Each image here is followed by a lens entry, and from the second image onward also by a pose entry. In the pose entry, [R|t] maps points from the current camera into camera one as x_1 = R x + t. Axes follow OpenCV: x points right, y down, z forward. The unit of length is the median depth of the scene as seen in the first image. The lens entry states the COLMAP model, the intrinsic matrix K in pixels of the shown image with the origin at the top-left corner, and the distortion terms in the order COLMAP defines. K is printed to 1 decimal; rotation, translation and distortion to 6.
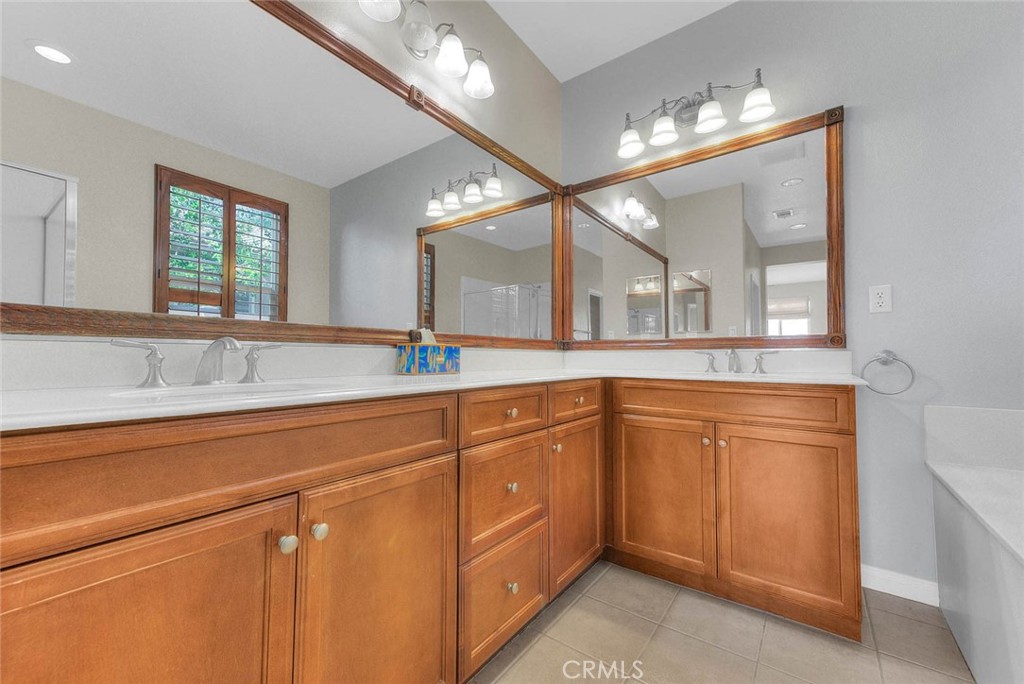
lens RADIAL K [[399.9, 0, 512.0], [0, 399.9, 342.0], [0, 0, 1]] dist [0.002458, 0.000067]
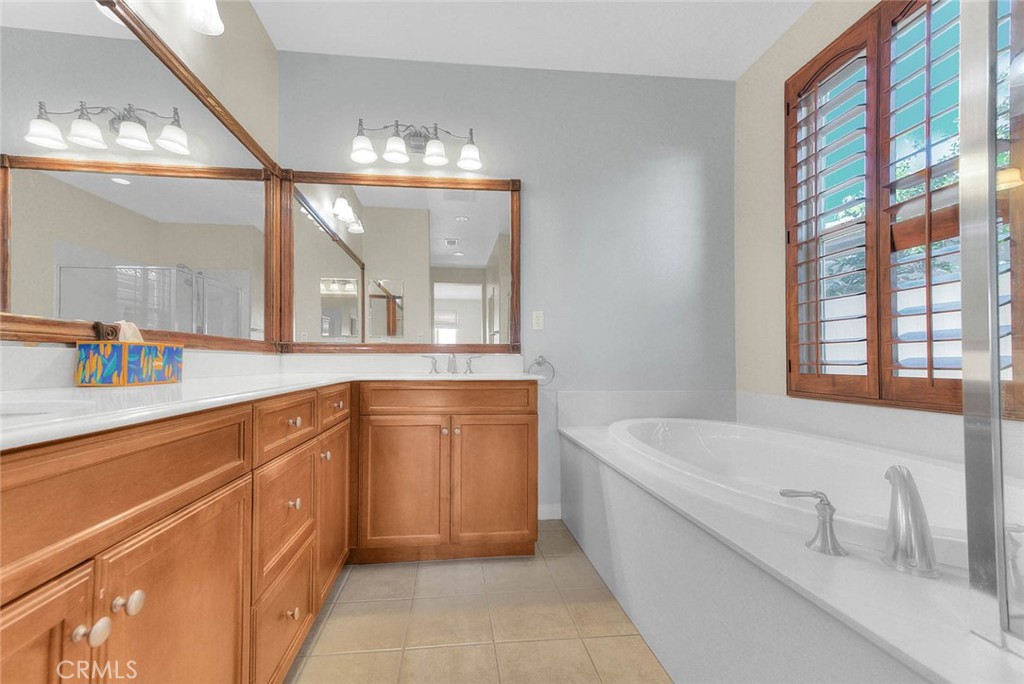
lens RADIAL K [[417.4, 0, 482.3], [0, 417.4, 348.7], [0, 0, 1]] dist [-0.000145, -0.000074]
pose [[0.736539, 0.018250, 0.676149, -0.240266], [-0.024571, 0.999698, -0.000218, 0.000147], [-0.675948, -0.016453, 0.736765, 0.013046]]
